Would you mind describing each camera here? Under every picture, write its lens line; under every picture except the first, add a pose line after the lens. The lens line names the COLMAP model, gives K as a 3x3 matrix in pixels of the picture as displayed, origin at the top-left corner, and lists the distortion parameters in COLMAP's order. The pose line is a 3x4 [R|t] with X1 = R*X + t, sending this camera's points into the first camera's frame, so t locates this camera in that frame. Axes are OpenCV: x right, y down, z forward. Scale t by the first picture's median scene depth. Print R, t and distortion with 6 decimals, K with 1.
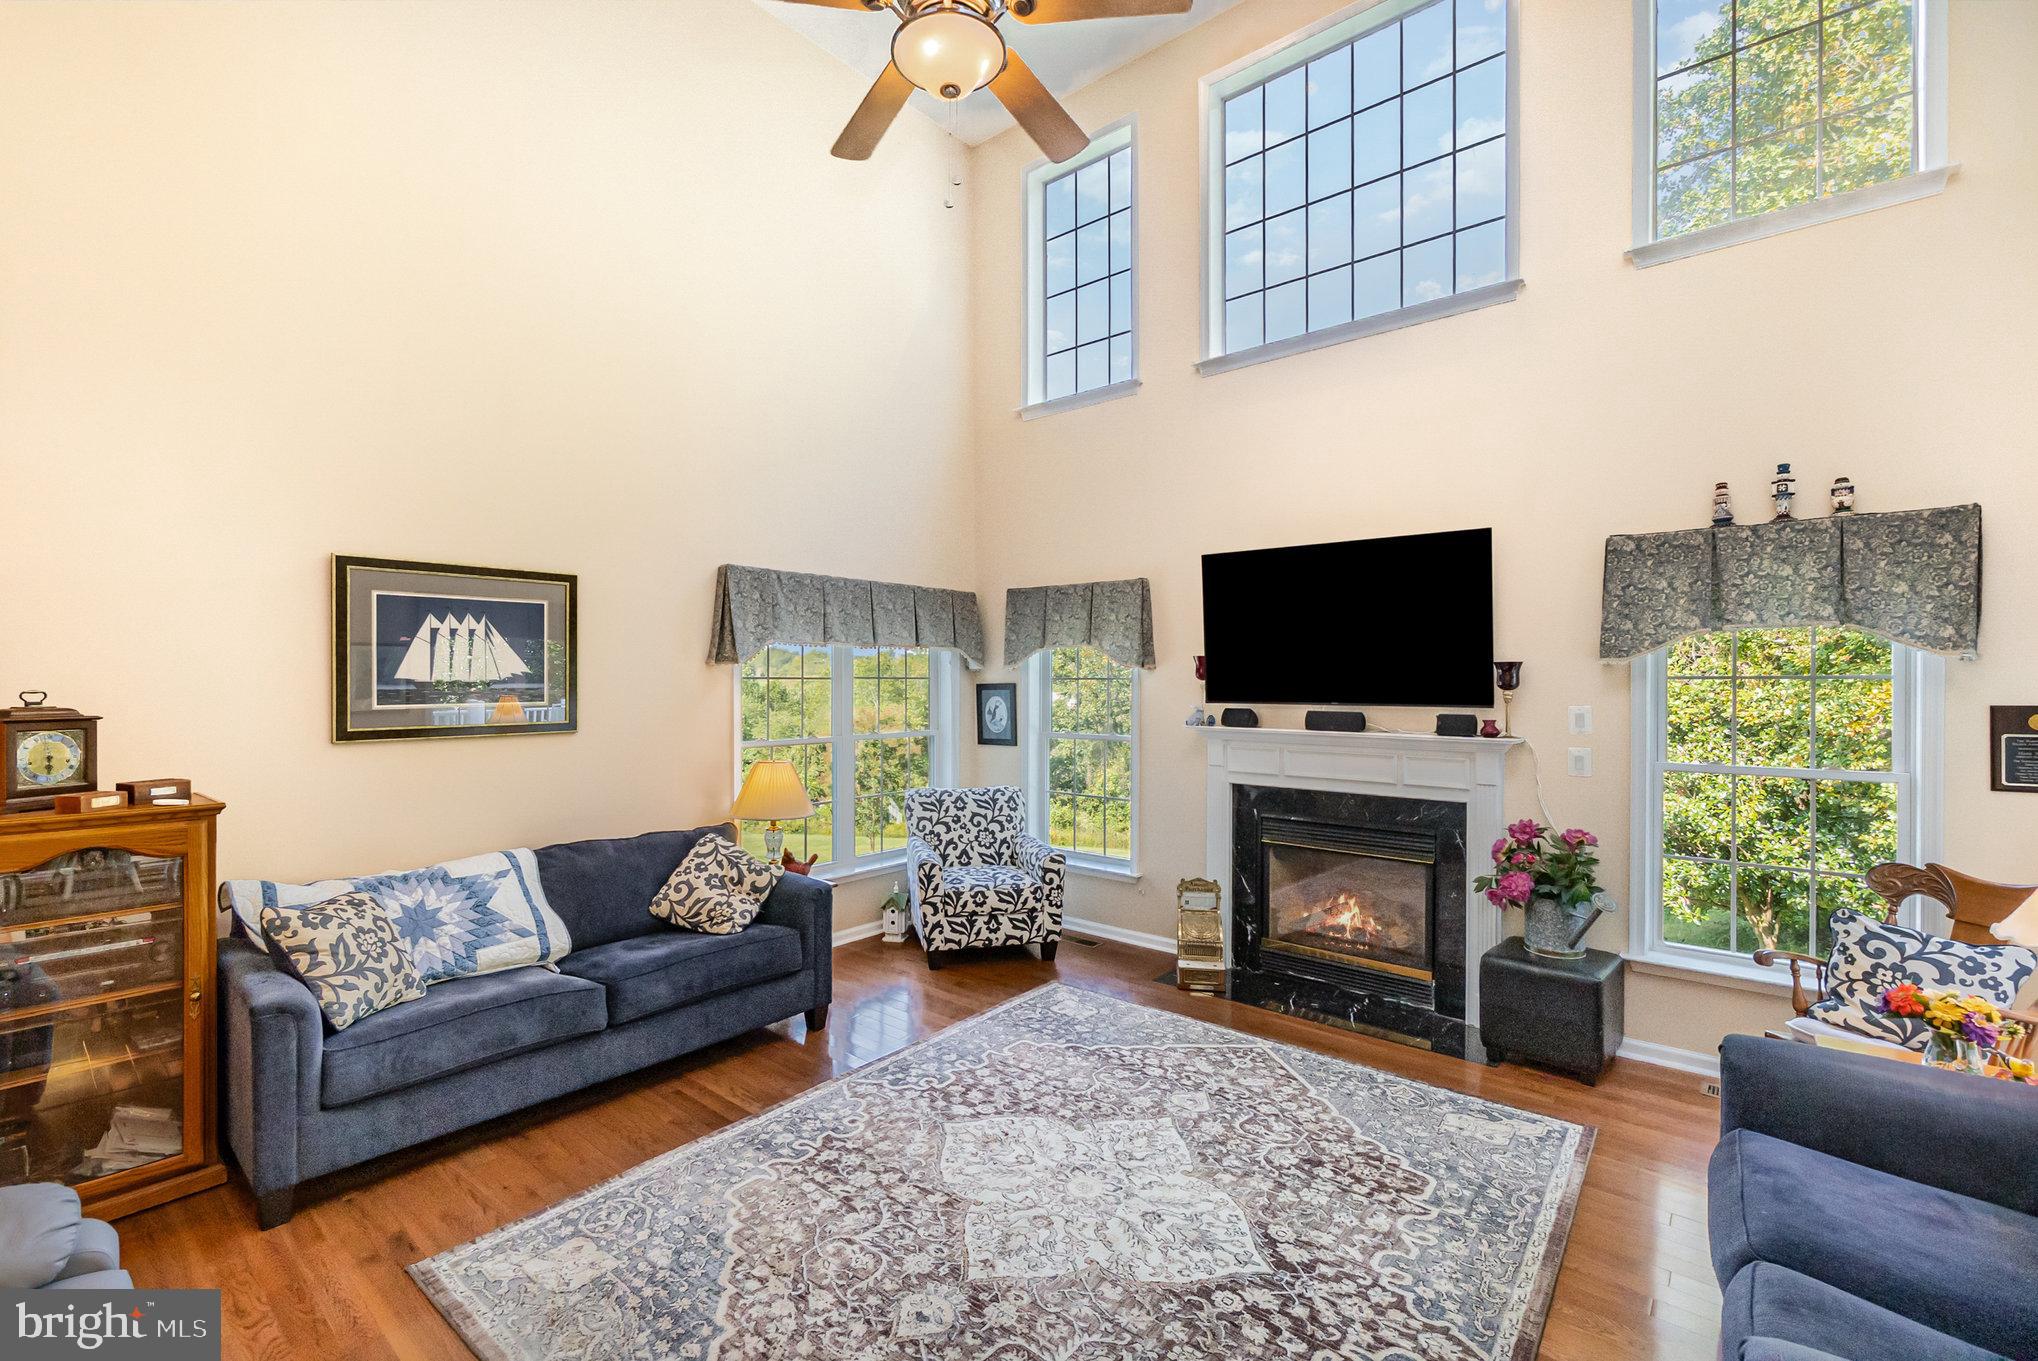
lens RADIAL K [[876.3, 0, 1002.0], [0, 876.3, 679.6], [0, 0, 1]] dist [-0.000857, -0.000041]
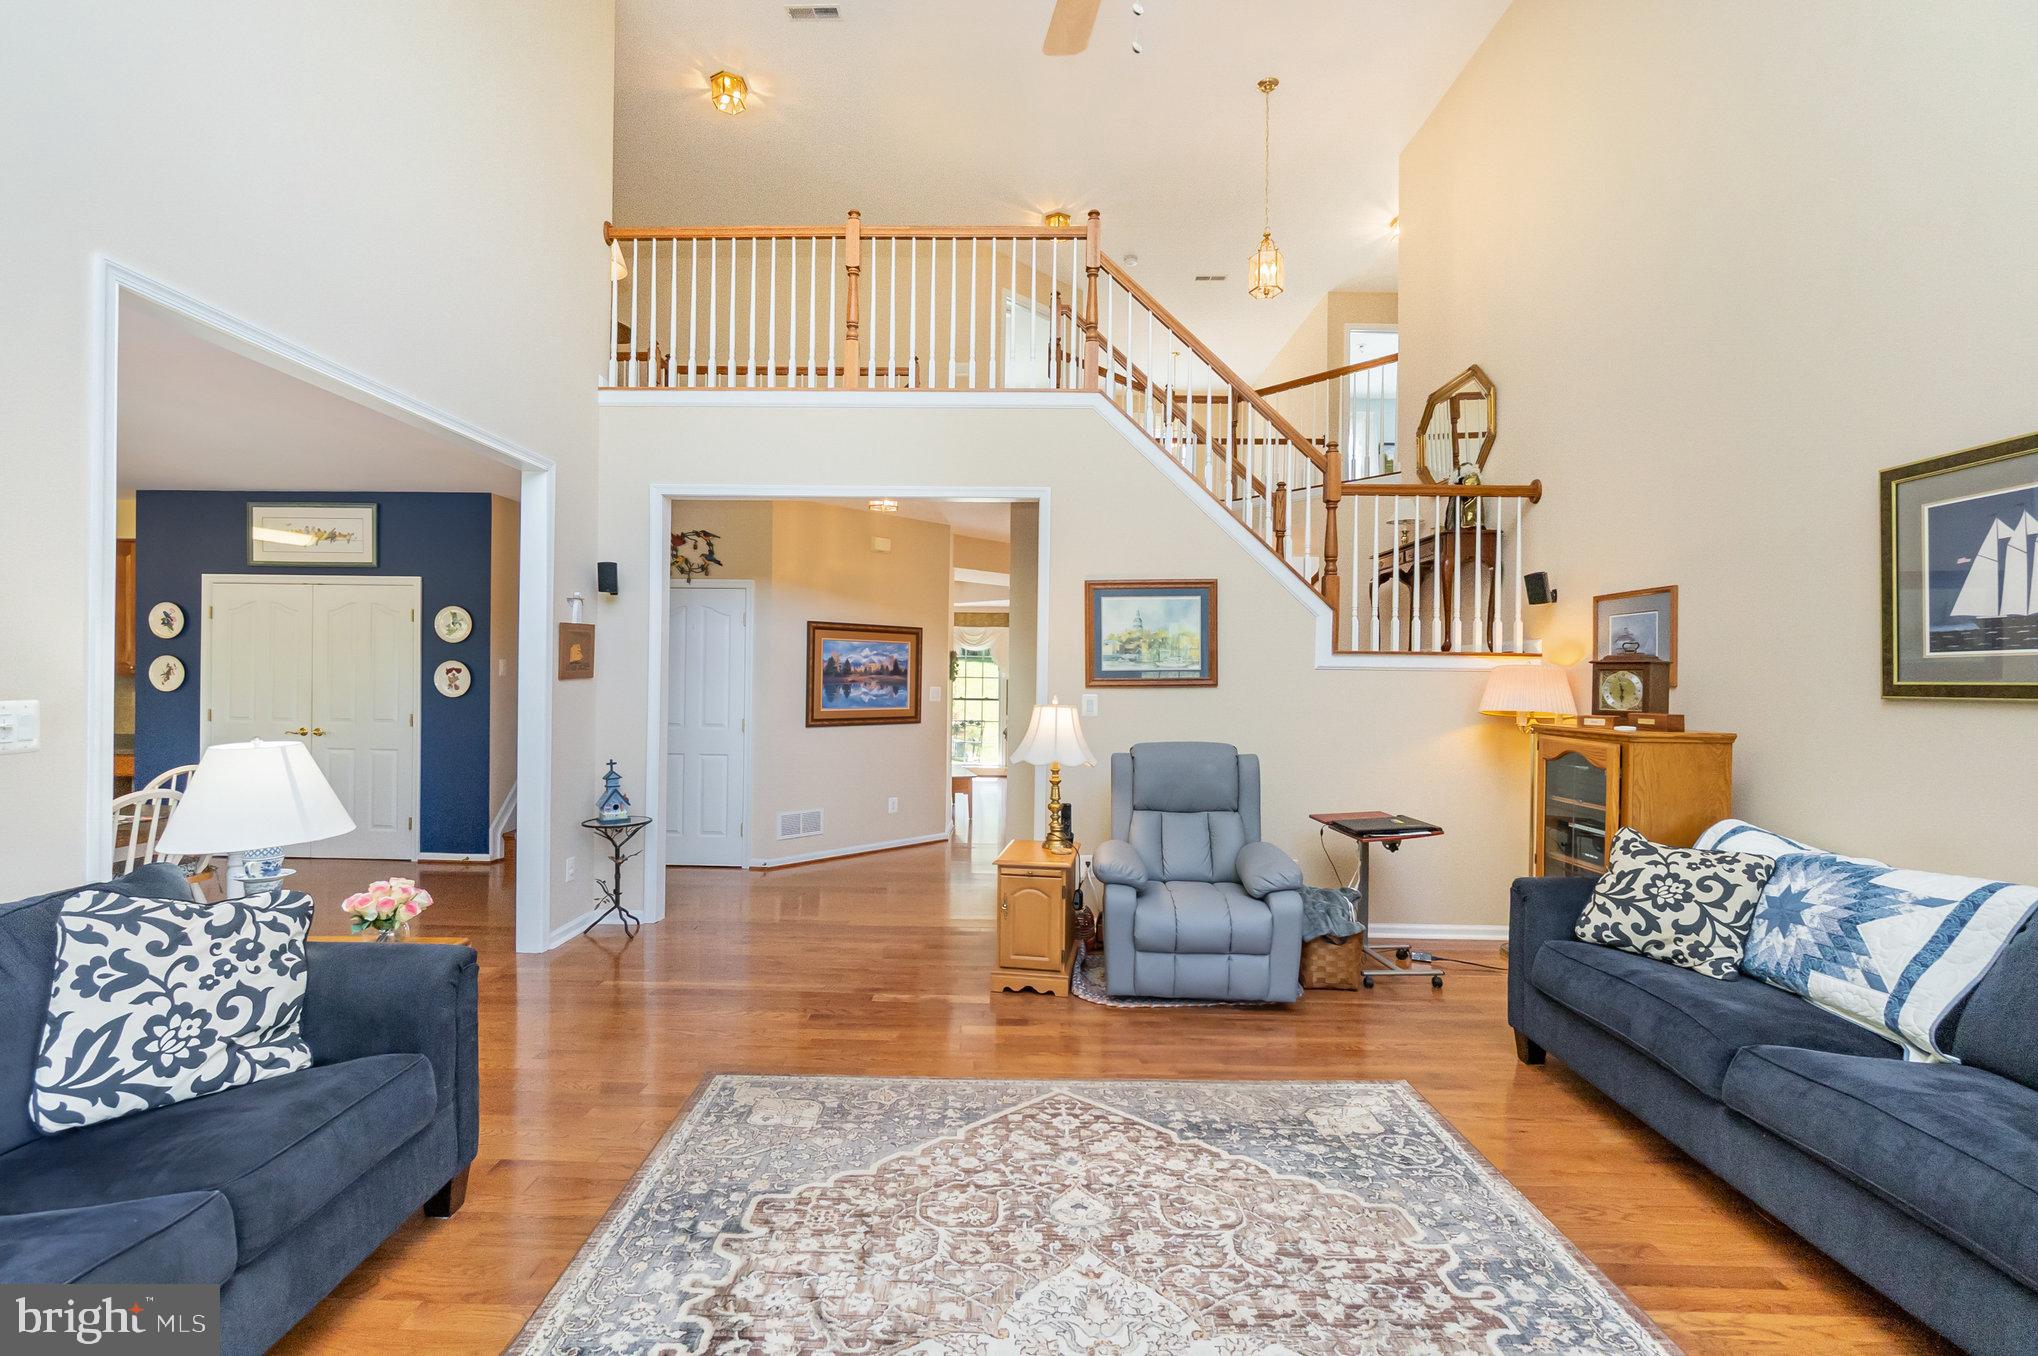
lens RADIAL K [[876.3, 0, 1002.2], [0, 876.3, 683.1], [0, 0, 1]] dist [-0.000857, -0.000041]
pose [[-0.763677, -0.005596, -0.645575, 0.489861], [-0.010584, 0.999937, 0.003852, 0.074951], [0.645512, 0.009775, -0.763687, 1.293389]]
